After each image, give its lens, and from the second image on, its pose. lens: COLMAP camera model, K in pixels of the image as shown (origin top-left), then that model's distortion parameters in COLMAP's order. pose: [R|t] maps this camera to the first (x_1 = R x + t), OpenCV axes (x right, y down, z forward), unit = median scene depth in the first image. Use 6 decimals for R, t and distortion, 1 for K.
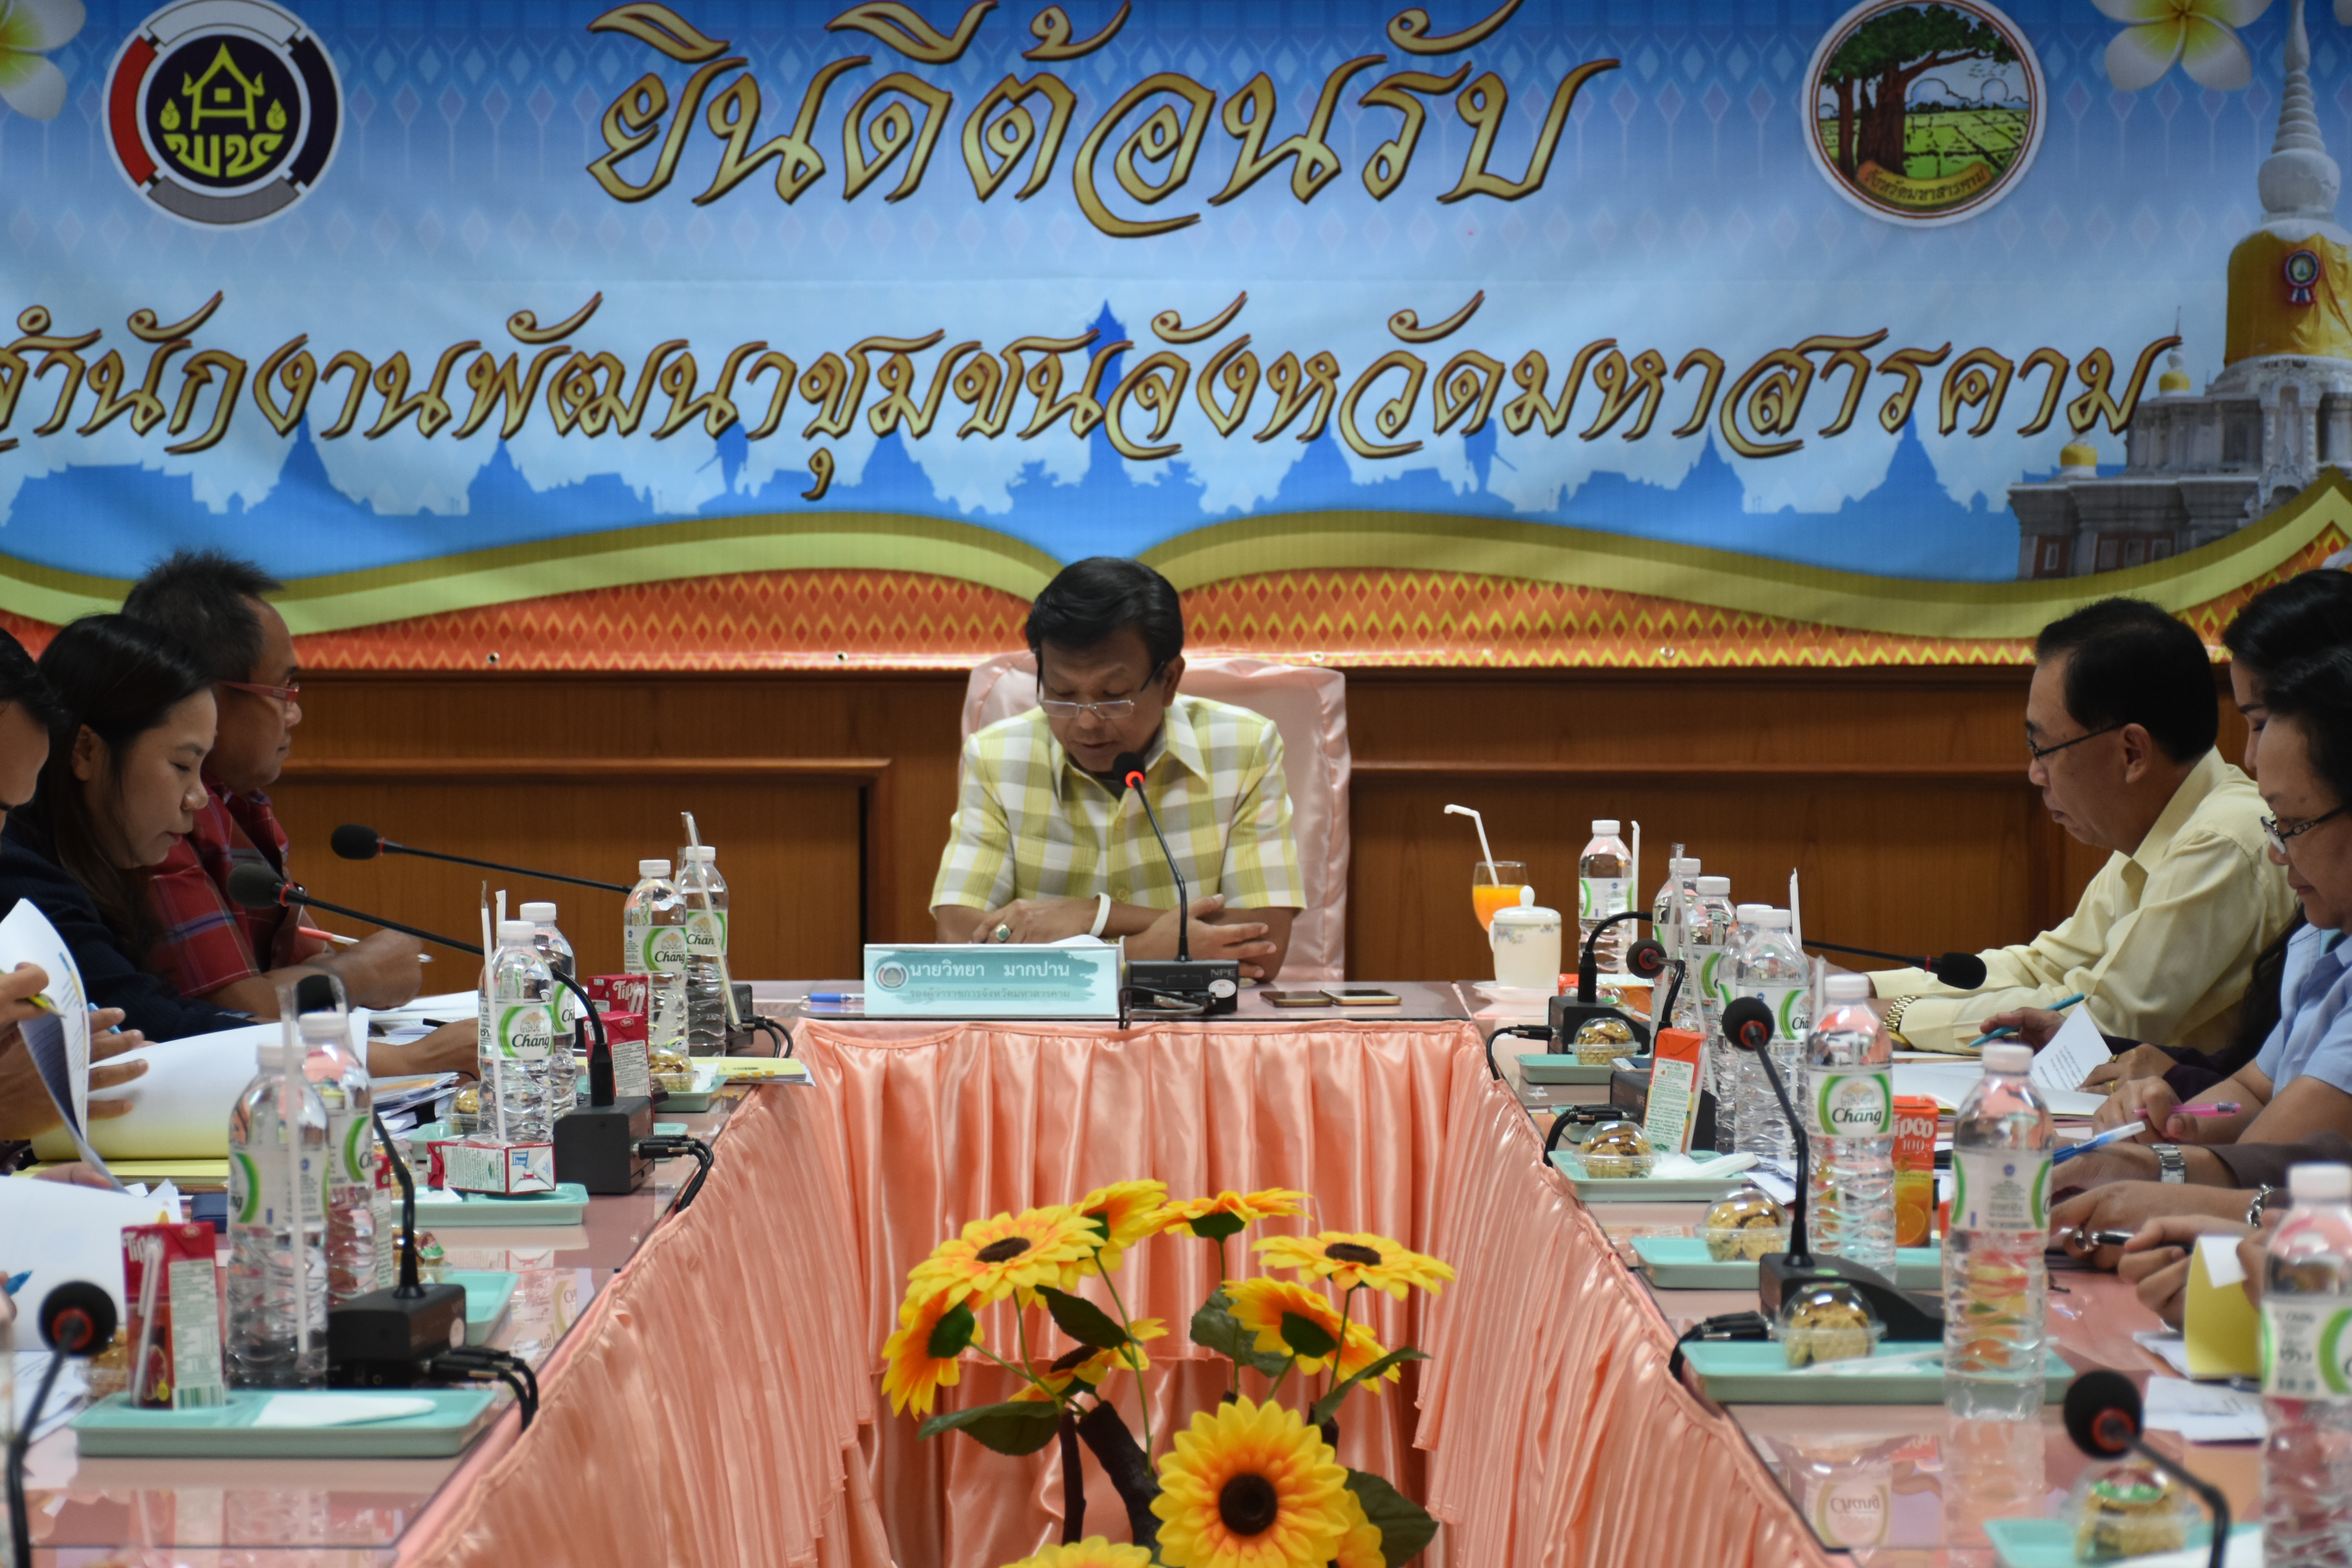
lens RADIAL K [[5643.9, 0, 1108.6], [0, 5643.9, 794.8], [0, 0, 1]] dist [-0.054772, 0.000000]
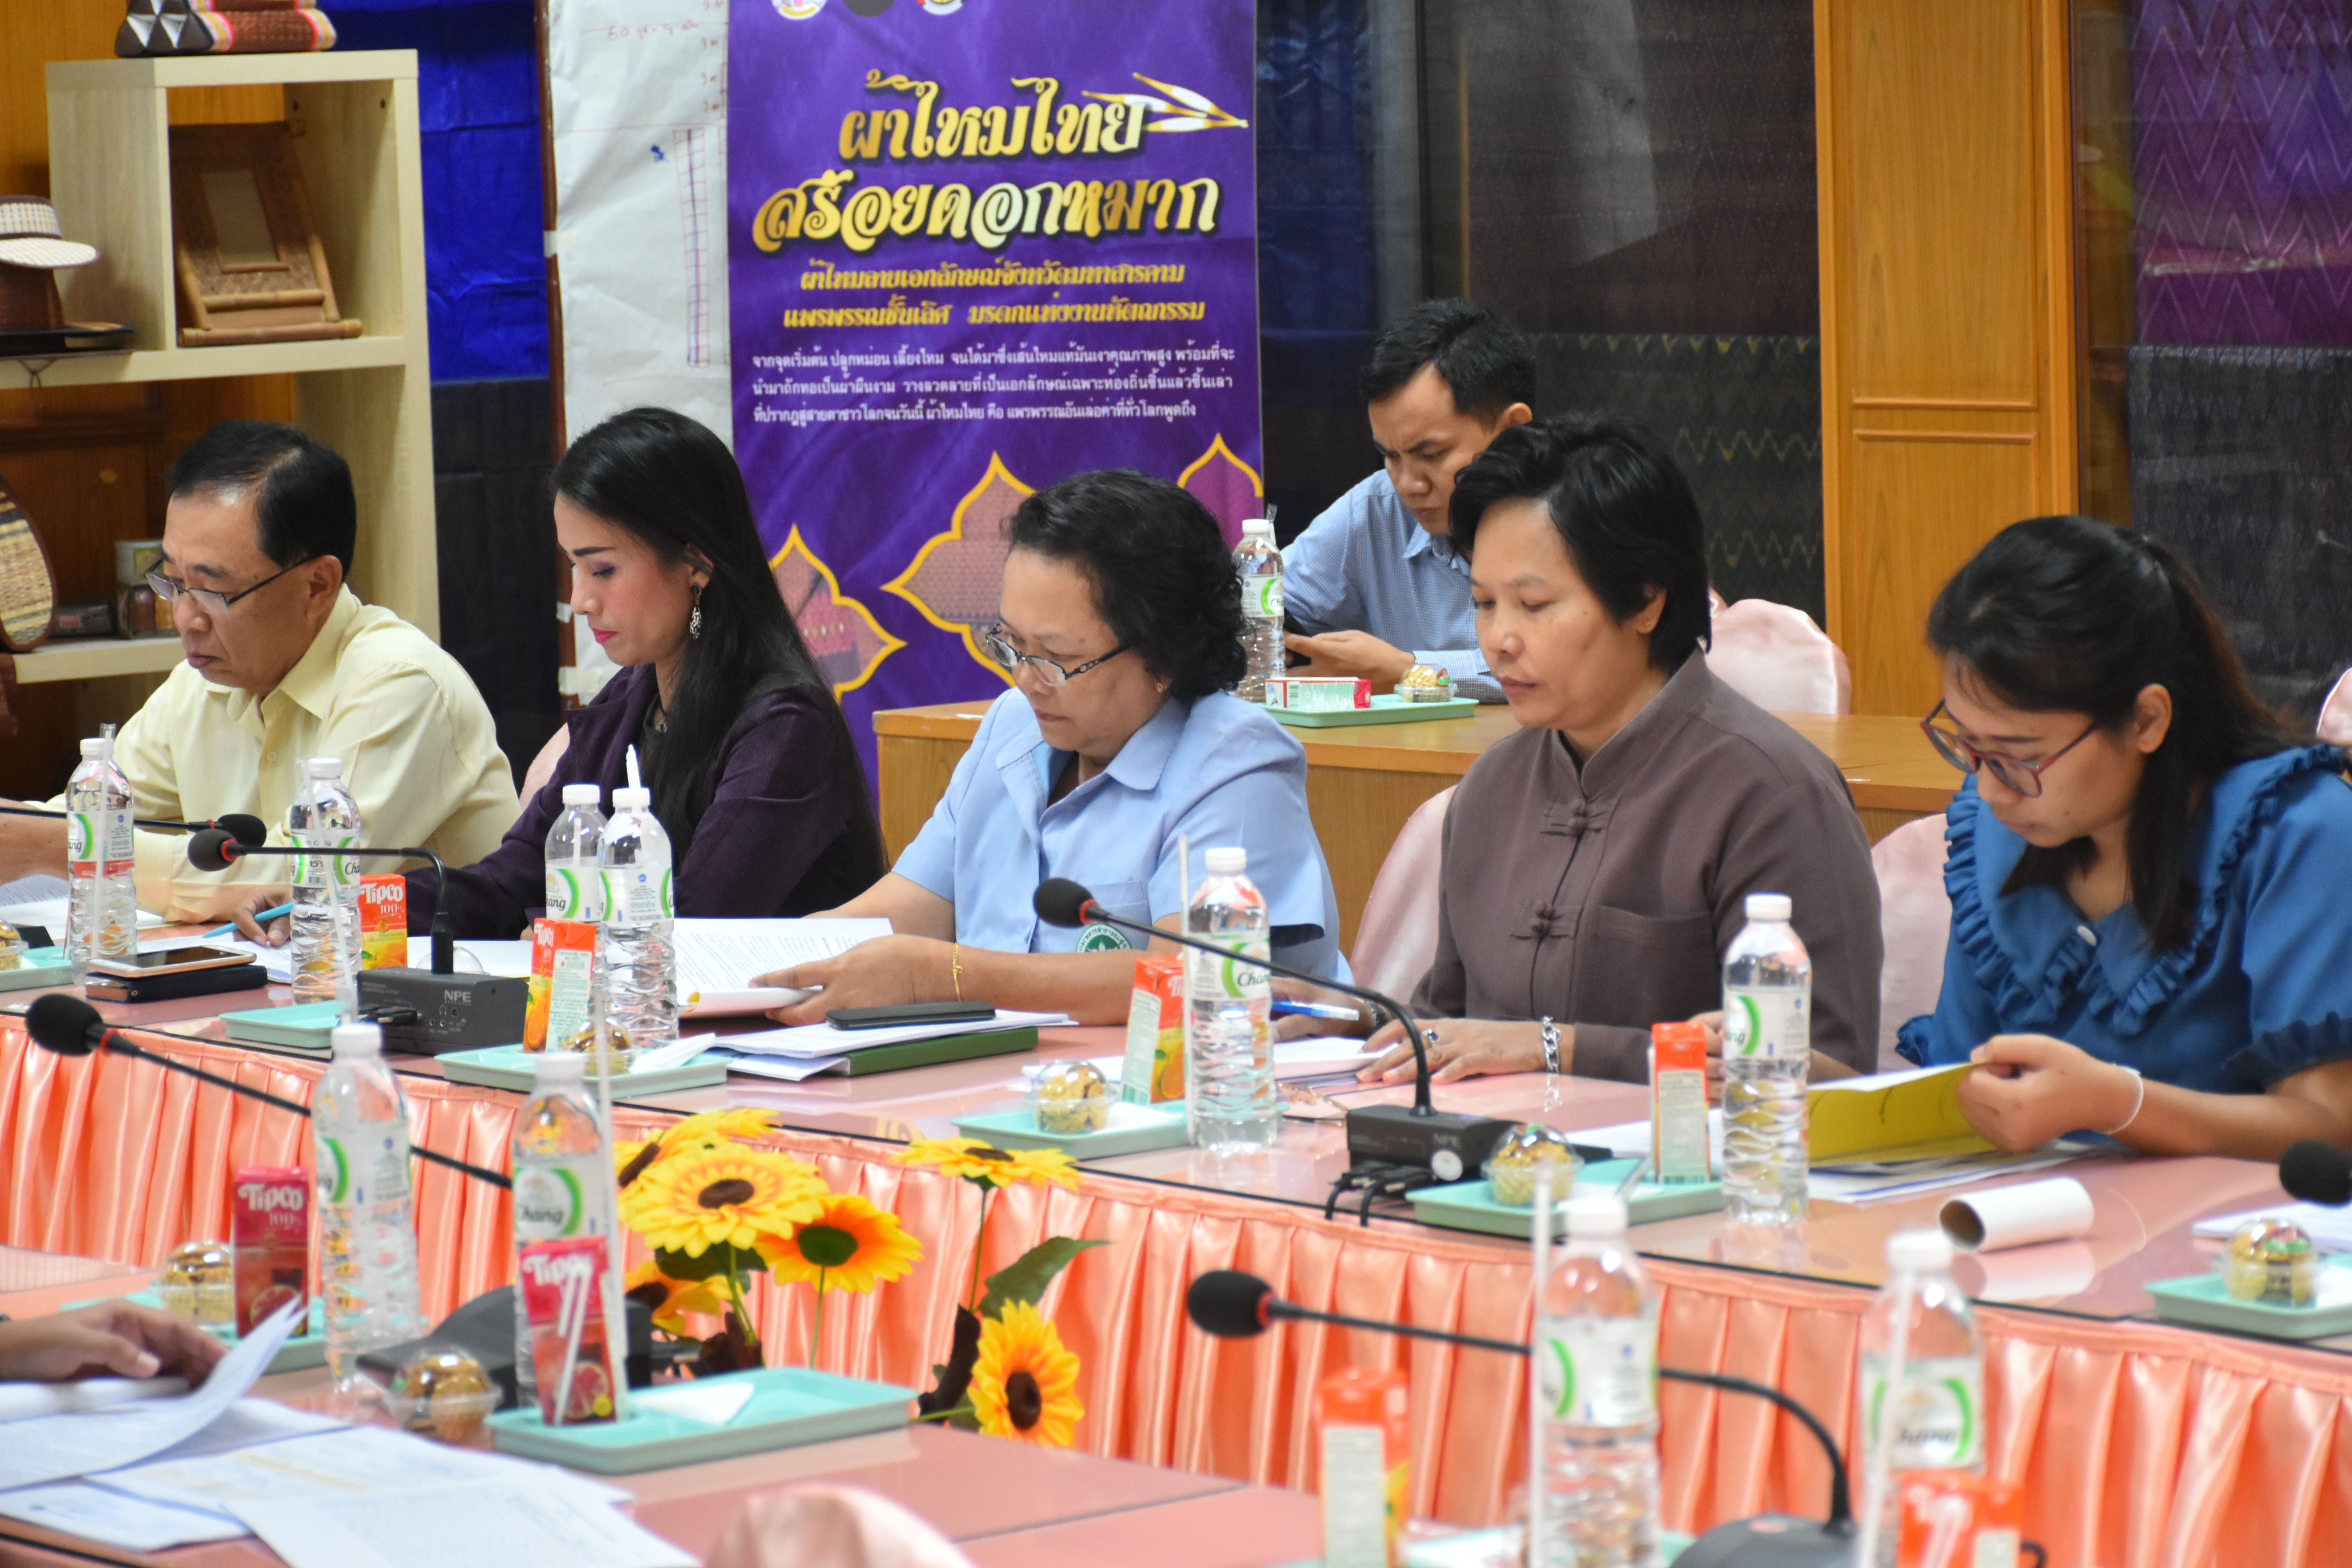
lens RADIAL K [[7357.3, 0, 1176.8], [0, 7357.3, 784.4], [0, 0, 1]] dist [-0.064863, 0.000000]
pose [[0.771927, -0.084209, 0.630109, -0.349130], [0.056843, 0.996361, 0.063519, -0.031905], [-0.633165, -0.013215, 0.773904, -0.032420]]
